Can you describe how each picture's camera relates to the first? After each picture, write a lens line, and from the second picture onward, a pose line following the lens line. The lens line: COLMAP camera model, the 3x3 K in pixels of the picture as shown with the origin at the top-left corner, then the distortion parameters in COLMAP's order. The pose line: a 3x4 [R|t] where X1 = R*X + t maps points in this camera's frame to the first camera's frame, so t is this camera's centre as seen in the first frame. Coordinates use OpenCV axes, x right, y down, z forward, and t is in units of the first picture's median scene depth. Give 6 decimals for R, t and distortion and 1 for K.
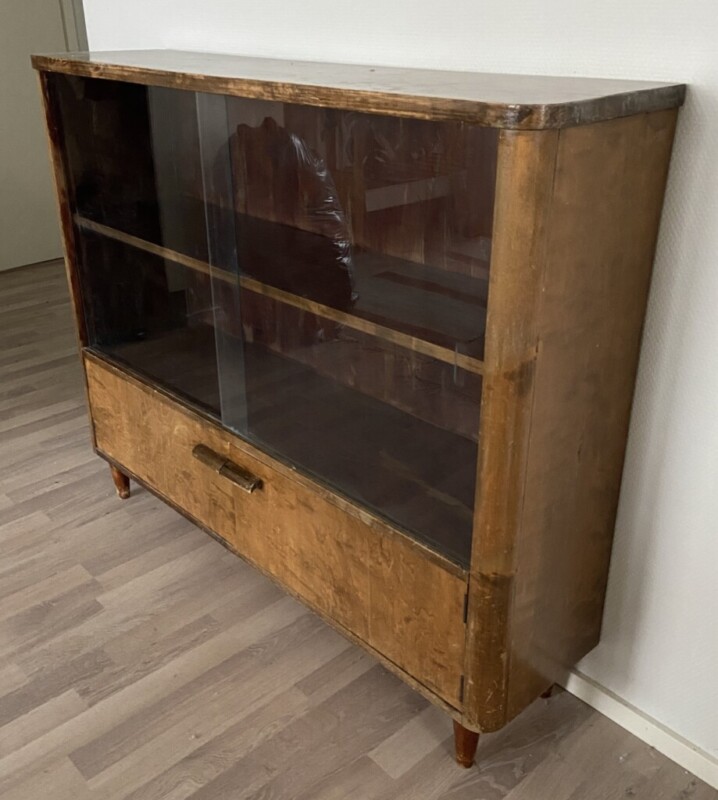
lens RADIAL K [[850.0, 0, 357.6], [0, 850.0, 368.3], [0, 0, 1]] dist [0.090716, -0.026414]
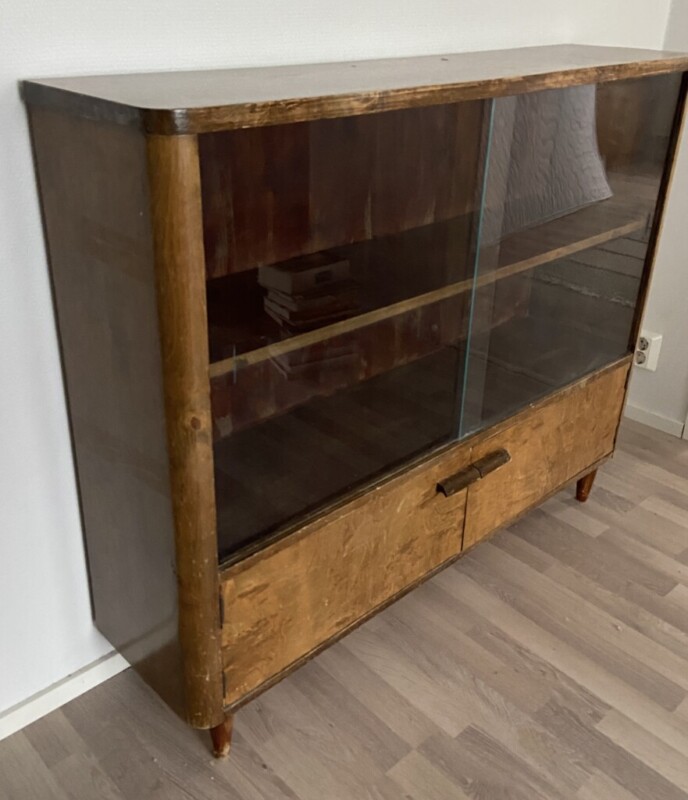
lens RADIAL K [[797.8, 0, 342.4], [0, 797.8, 360.5], [0, 0, 1]] dist [0.063573, -0.018555]
pose [[0.005966, -0.417490, 0.908662, -1.034479], [0.383465, 0.840167, 0.383502, -0.446980], [-0.923536, 0.346153, 0.165105, 1.028200]]
